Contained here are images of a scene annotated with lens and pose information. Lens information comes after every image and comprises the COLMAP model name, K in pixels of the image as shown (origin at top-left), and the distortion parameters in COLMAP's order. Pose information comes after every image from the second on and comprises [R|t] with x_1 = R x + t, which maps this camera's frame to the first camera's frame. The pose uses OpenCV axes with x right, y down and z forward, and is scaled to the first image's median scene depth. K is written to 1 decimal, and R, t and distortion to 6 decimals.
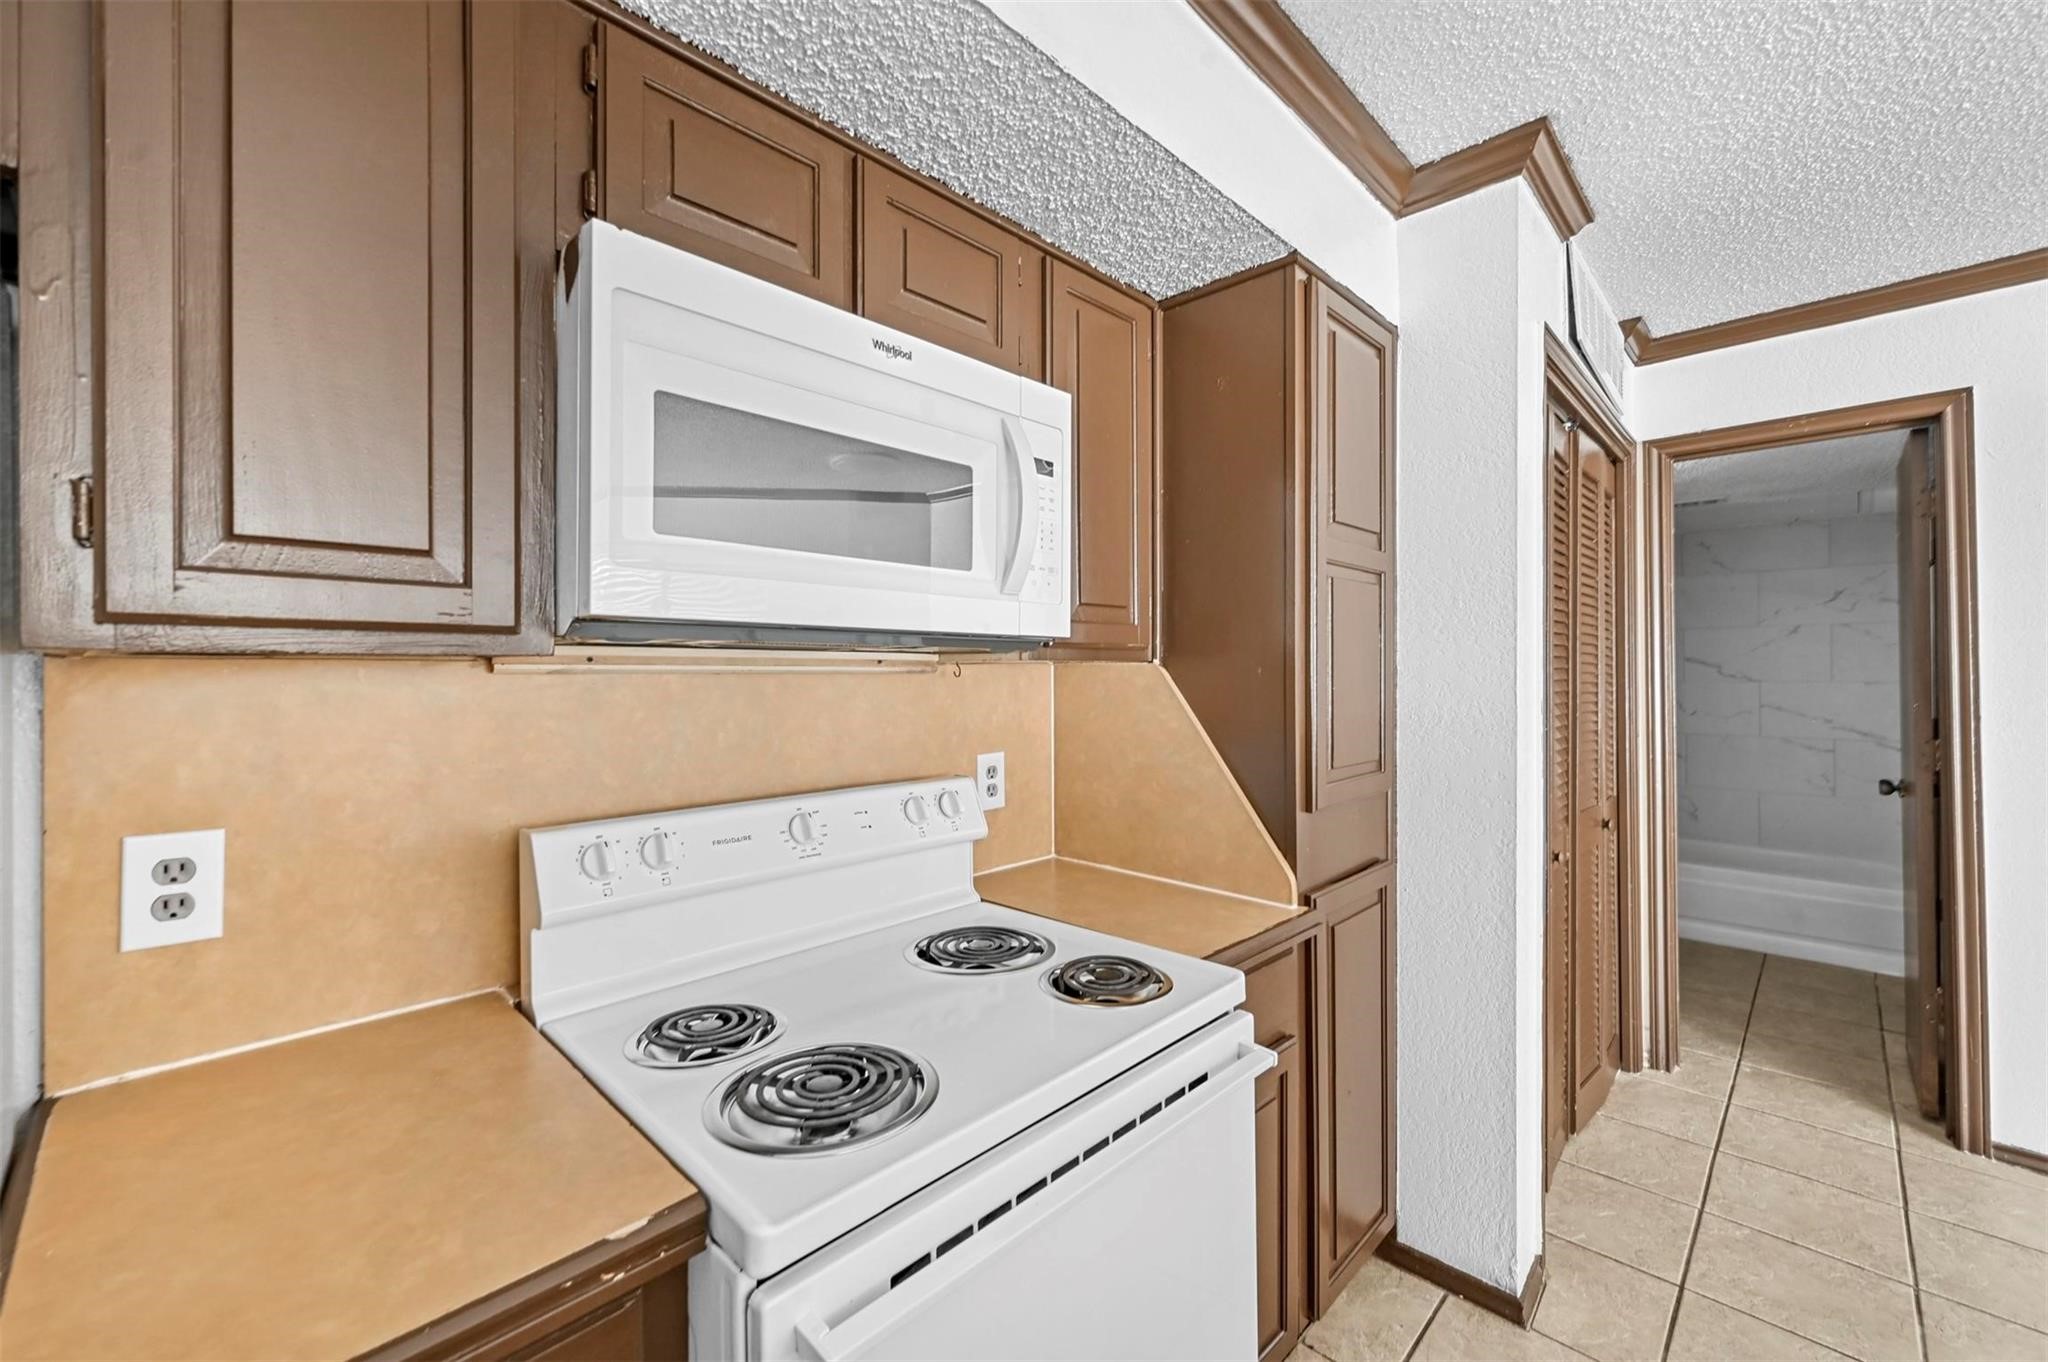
lens RADIAL K [[811.0, 0, 1014.6], [0, 811.0, 672.7], [0, 0, 1]] dist [0.005072, 0.000236]
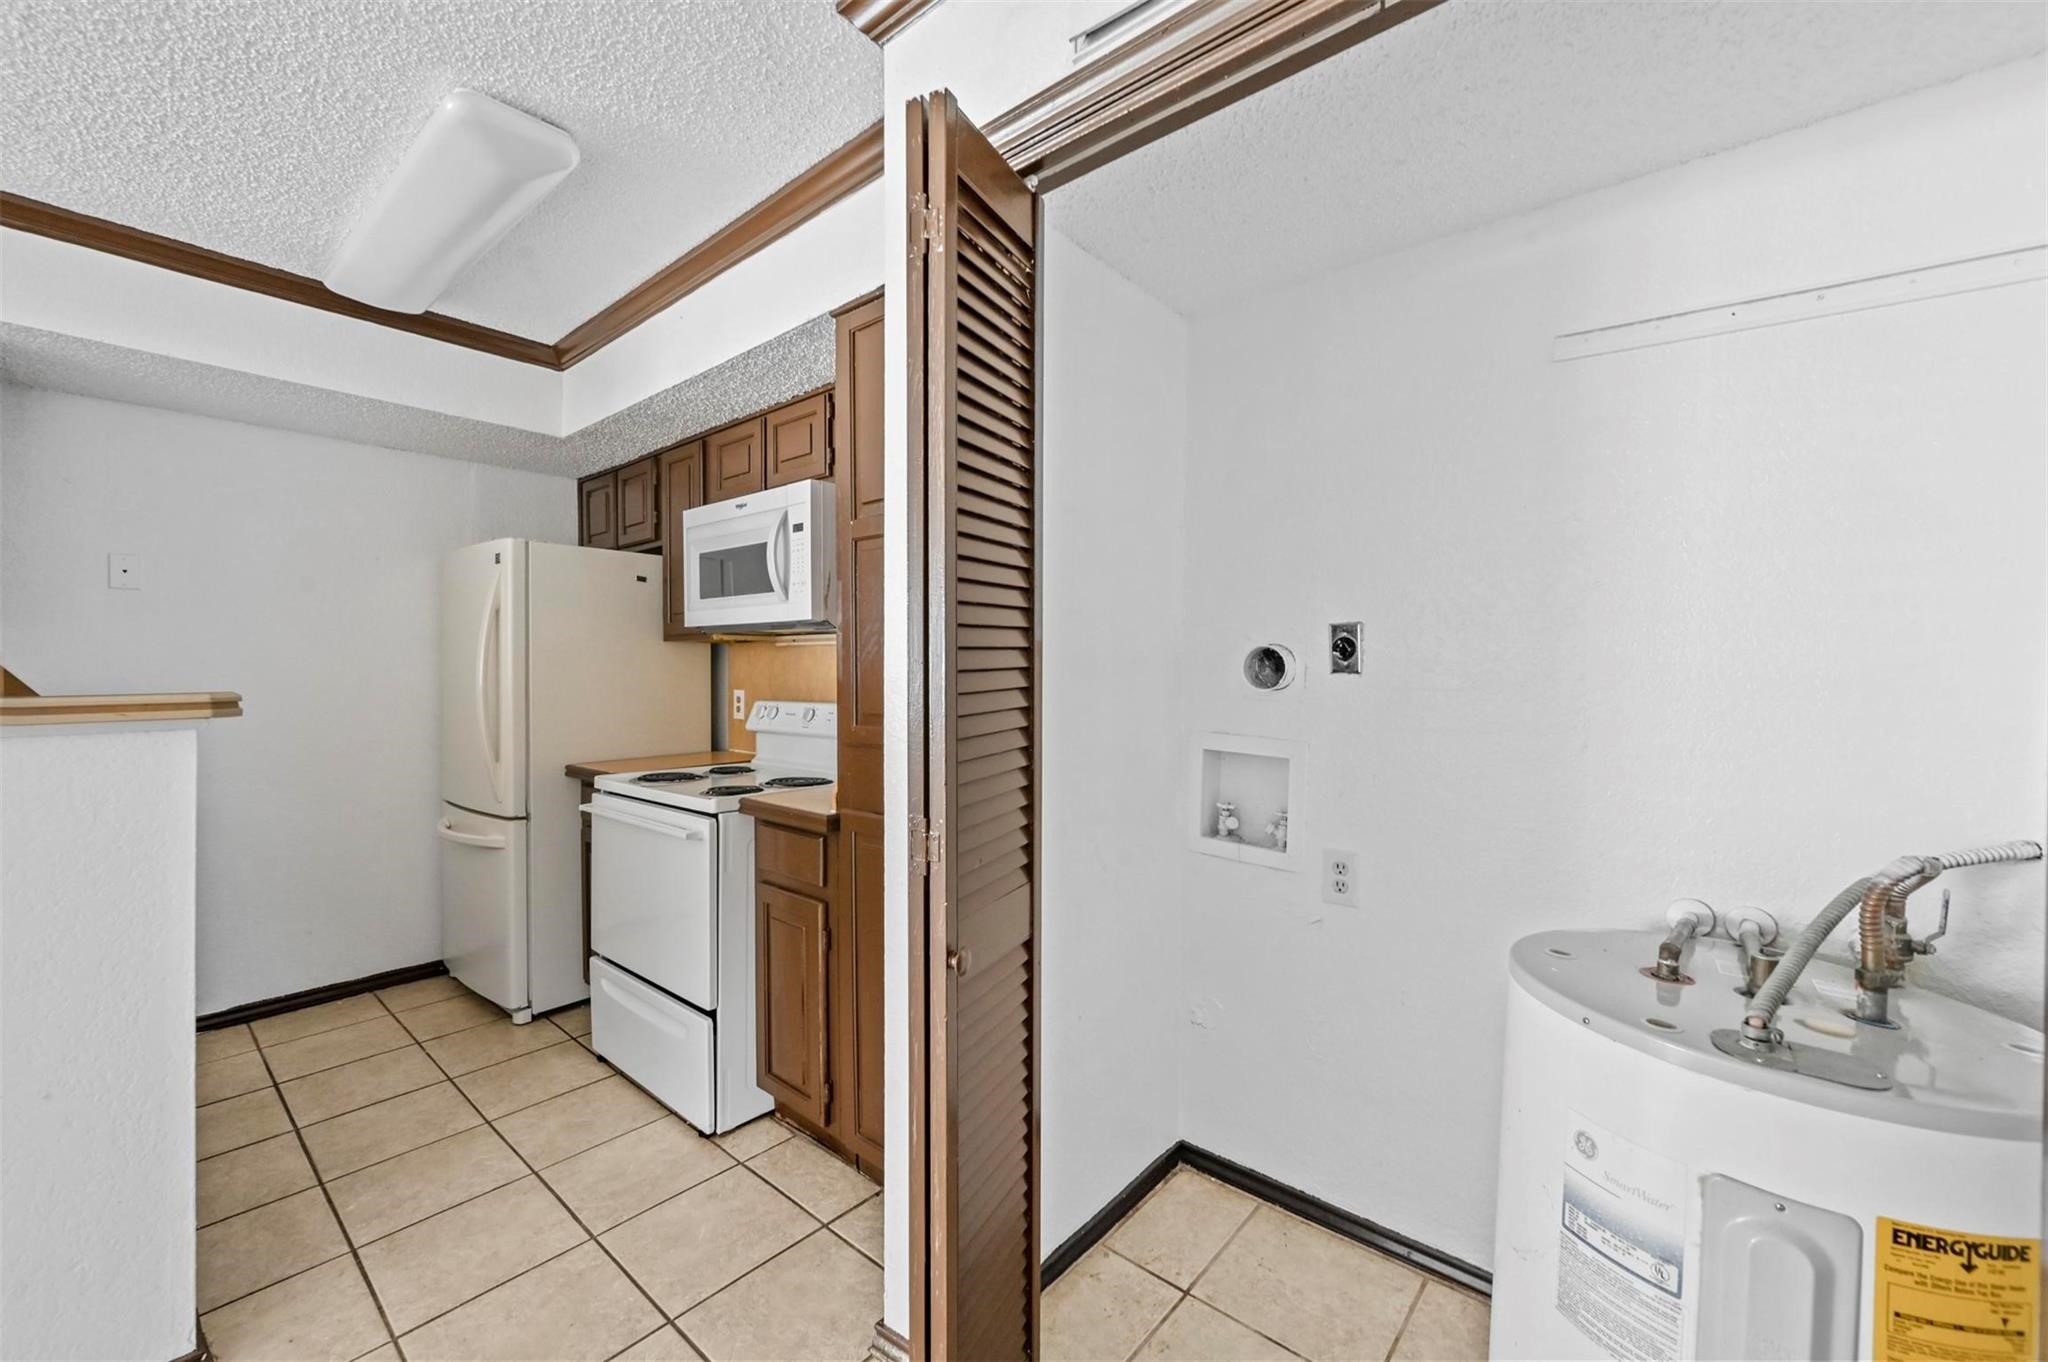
lens RADIAL K [[811.0, 0, 1014.6], [0, 811.0, 672.7], [0, 0, 1]] dist [0.005072, 0.000236]
pose [[0.068772, 0.011412, -0.997567, 1.999372], [-0.000554, 0.999935, 0.011401, 0.053325], [0.997632, -0.000231, 0.068773, 1.439974]]
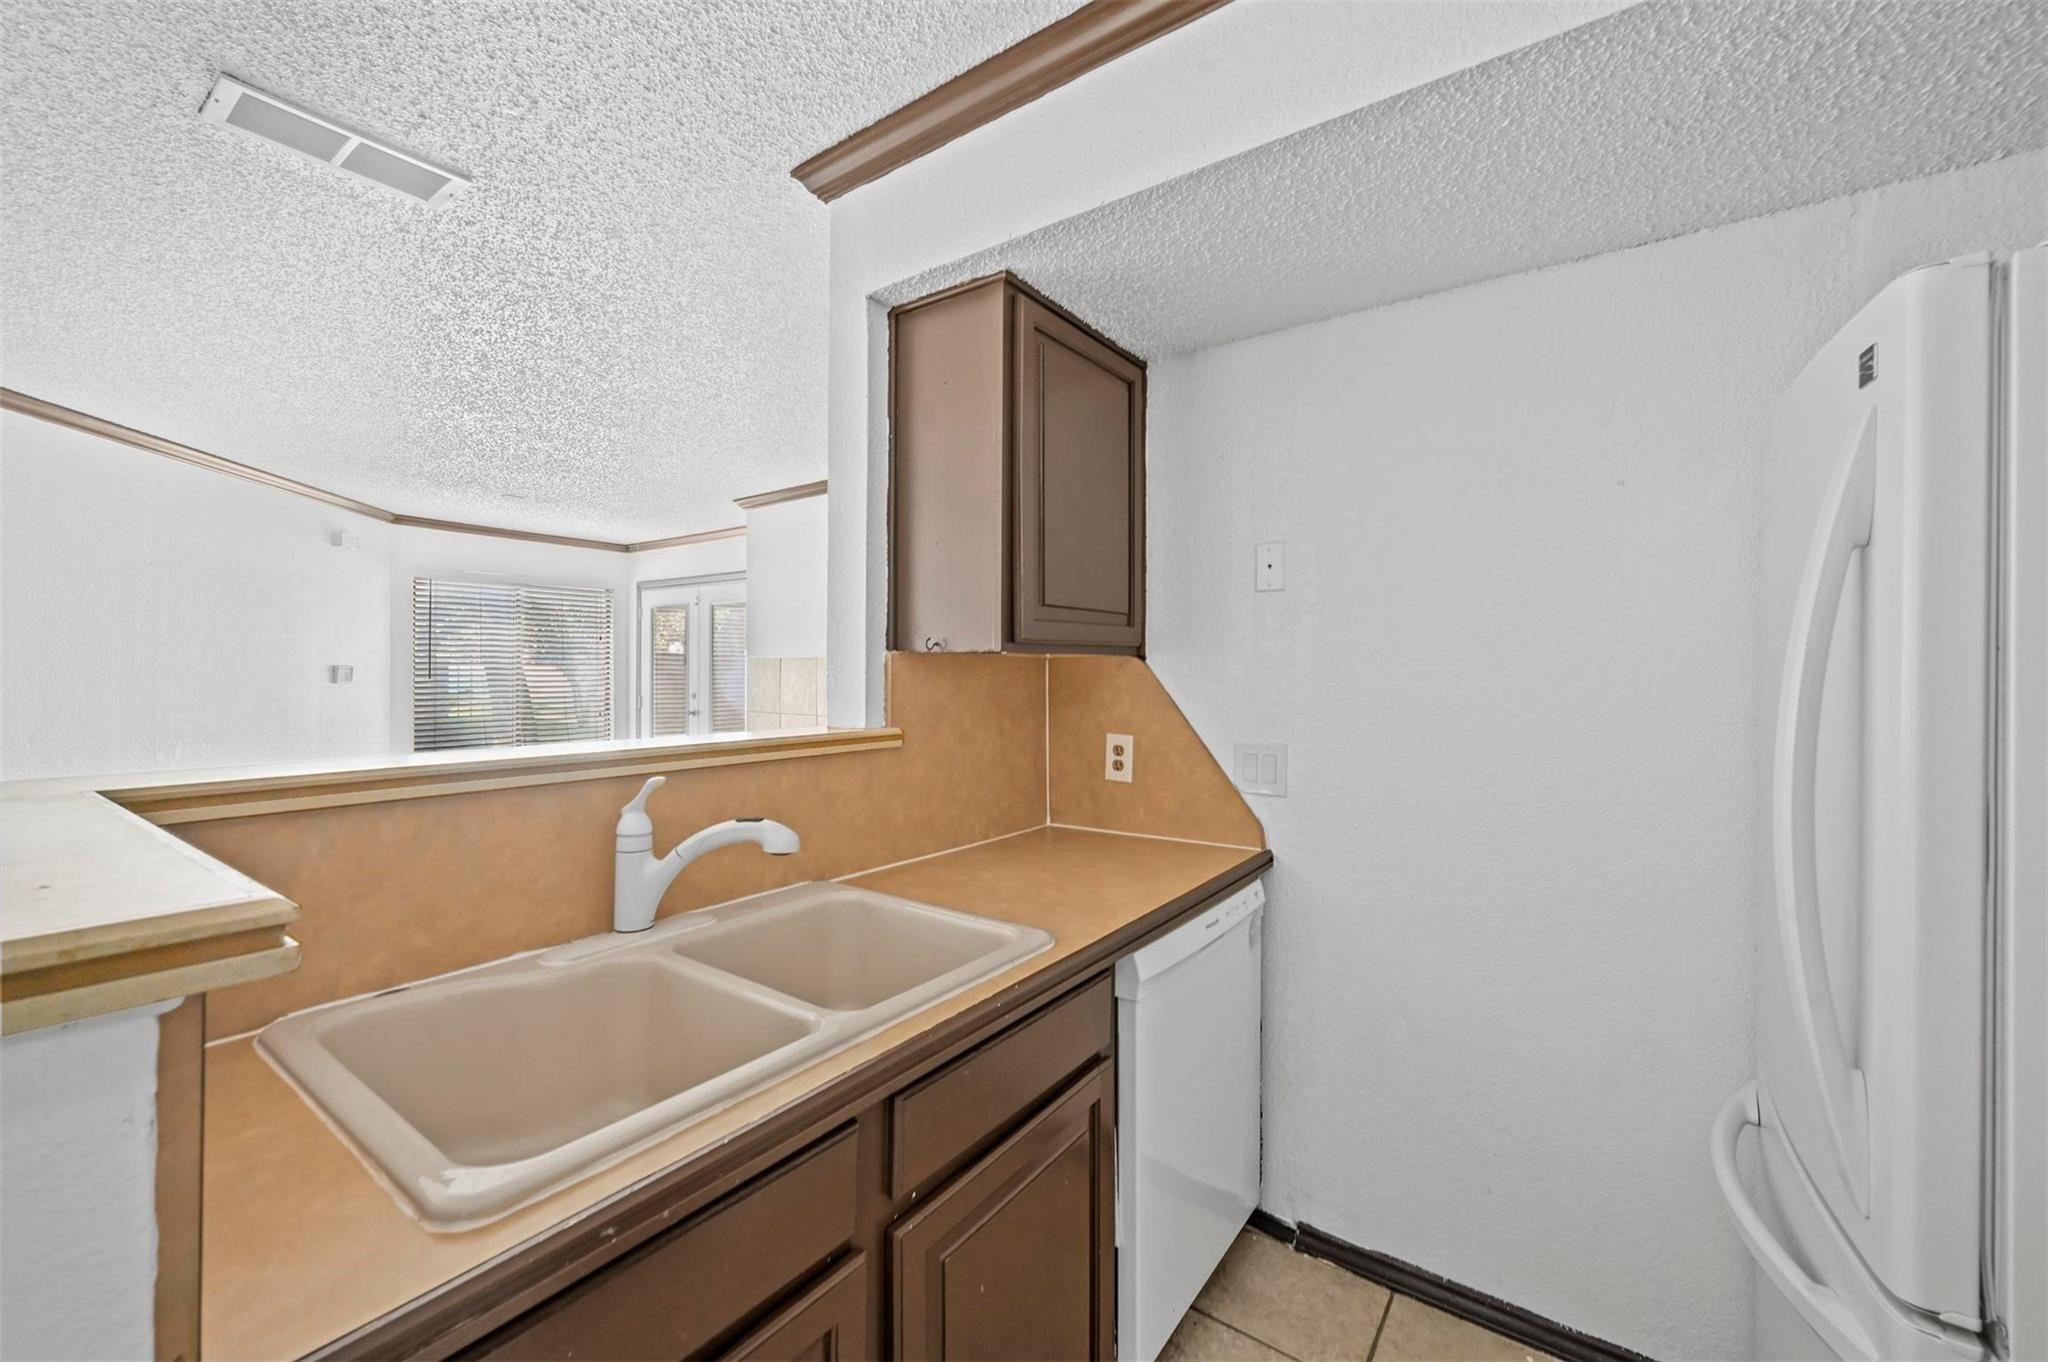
lens RADIAL K [[811.0, 0, 1014.6], [0, 811.0, 672.7], [0, 0, 1]] dist [0.005072, 0.000236]
pose [[-0.988000, 0.001141, -0.154447, 0.421432], [0.000409, 0.999989, 0.004771, 0.005762], [0.154450, 0.004650, -0.987990, 0.705642]]
